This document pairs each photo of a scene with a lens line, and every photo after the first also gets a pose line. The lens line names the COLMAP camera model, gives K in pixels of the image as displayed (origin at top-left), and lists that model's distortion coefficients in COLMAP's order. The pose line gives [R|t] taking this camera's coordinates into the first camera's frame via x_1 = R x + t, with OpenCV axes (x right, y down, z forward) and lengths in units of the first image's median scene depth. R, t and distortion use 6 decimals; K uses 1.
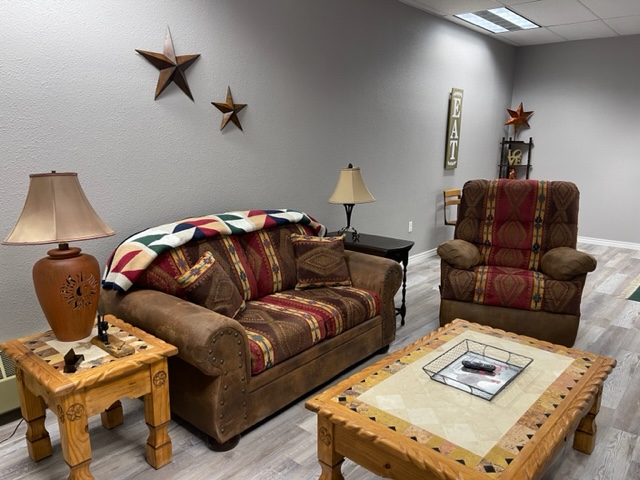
lens RADIAL K [[487.6, 0, 315.6], [0, 487.6, 239.2], [0, 0, 1]] dist [0.045051, -0.000070]
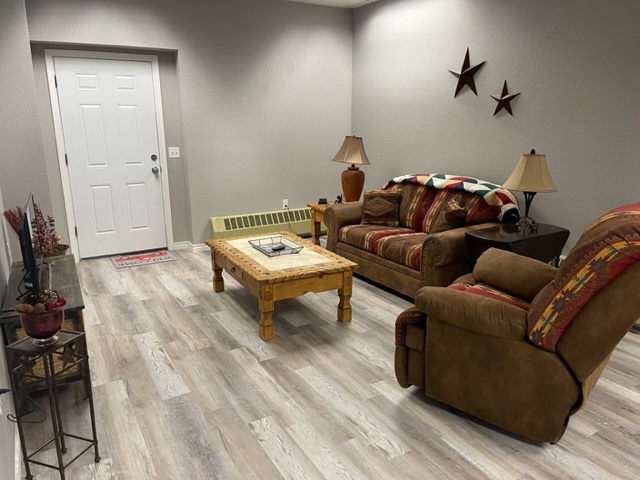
lens RADIAL K [[487.6, 0, 317.1], [0, 487.6, 241.8], [0, 0, 1]] dist [0.045051, -0.000070]
pose [[-0.325238, 0.227280, -0.917913, 1.324526], [-0.194887, 0.933739, 0.300251, -0.229183], [0.925332, 0.276542, -0.259393, 1.085407]]
